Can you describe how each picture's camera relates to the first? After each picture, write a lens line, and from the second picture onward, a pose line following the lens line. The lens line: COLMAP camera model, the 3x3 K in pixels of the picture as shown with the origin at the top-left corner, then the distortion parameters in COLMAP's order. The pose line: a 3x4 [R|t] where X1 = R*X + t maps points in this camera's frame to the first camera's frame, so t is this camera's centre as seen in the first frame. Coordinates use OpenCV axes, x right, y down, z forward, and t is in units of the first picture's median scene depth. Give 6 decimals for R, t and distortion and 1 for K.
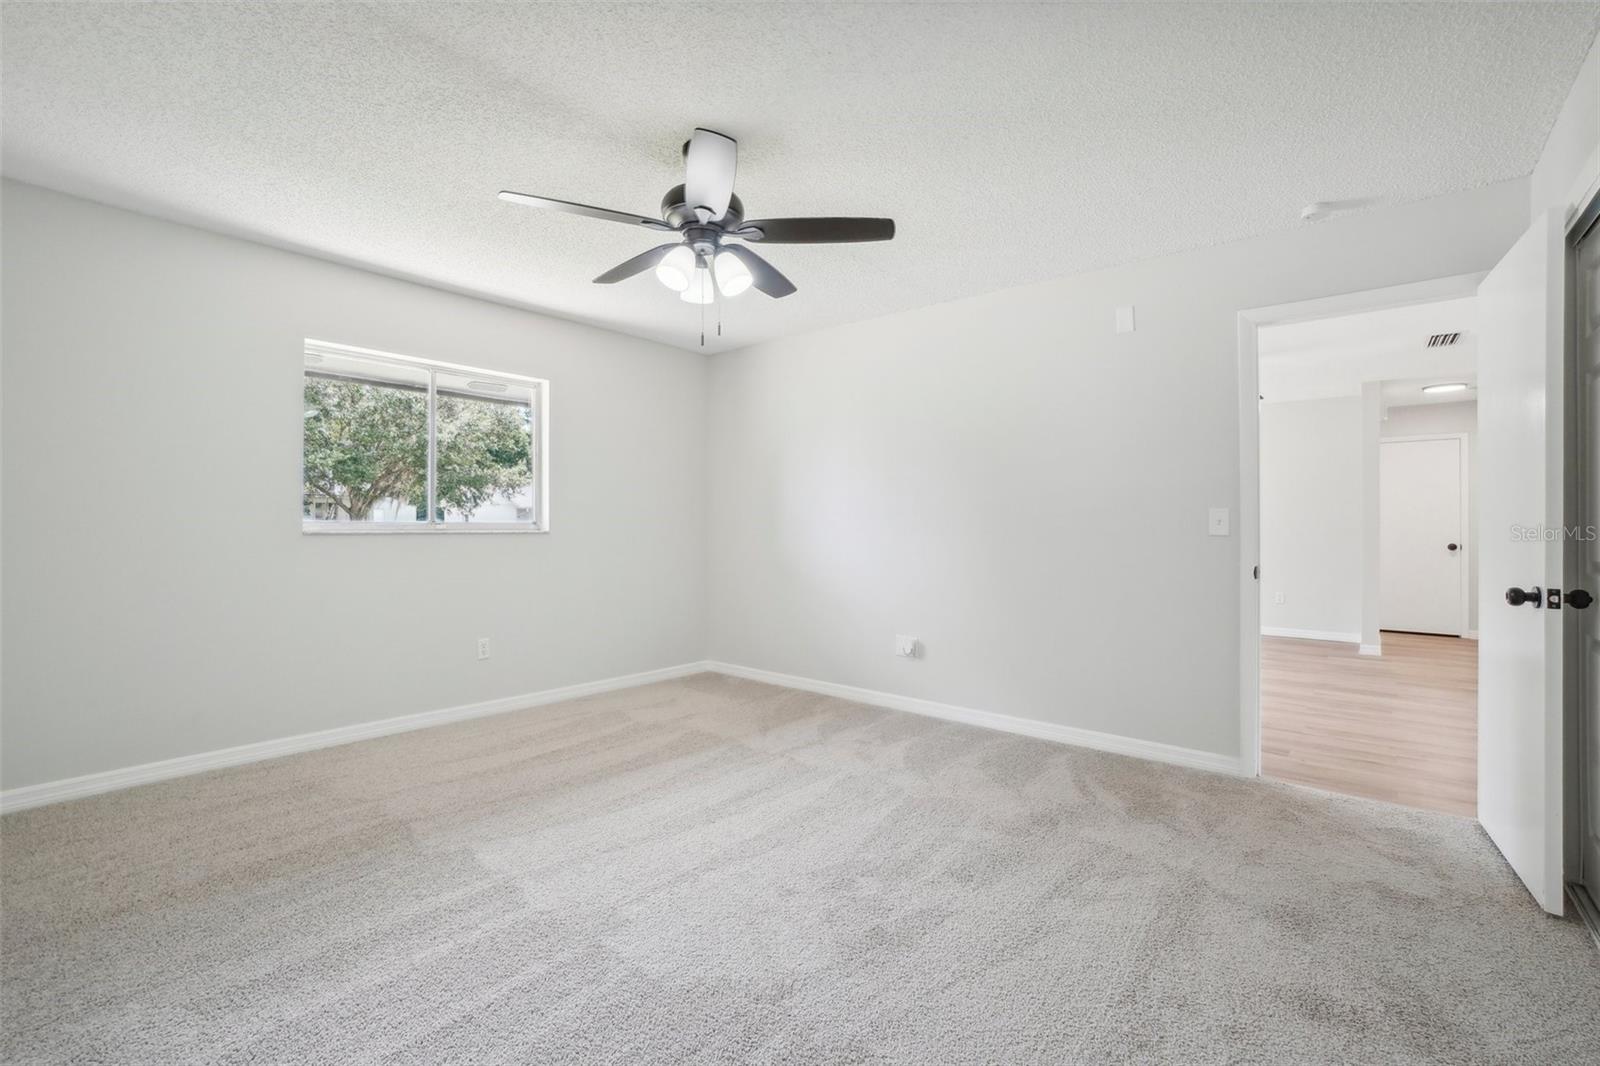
lens RADIAL K [[691.5, 0, 802.2], [0, 691.5, 528.2], [0, 0, 1]] dist [-0.047557, 0.008868]
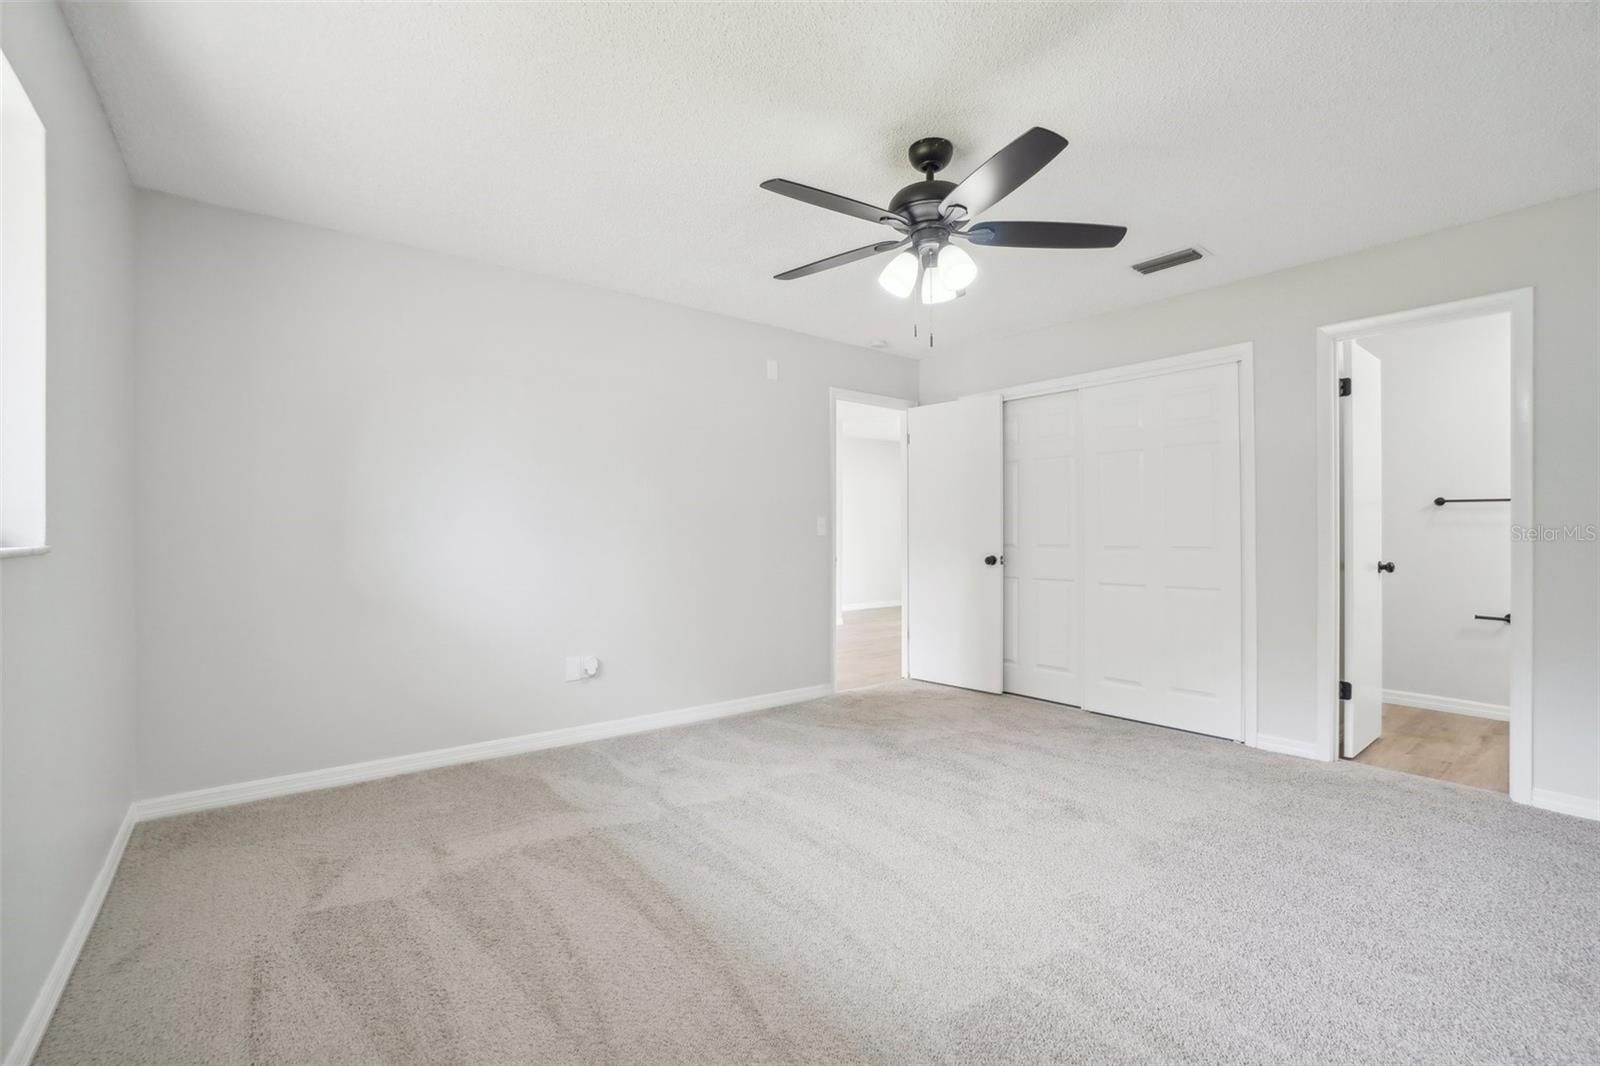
lens RADIAL K [[691.5, 0, 802.2], [0, 691.5, 528.2], [0, 0, 1]] dist [-0.047557, 0.008868]
pose [[0.211498, -0.004350, 0.977369, -0.882488], [0.002735, 0.999989, 0.003859, -0.011796], [-0.977375, 0.001857, 0.211507, 0.748865]]
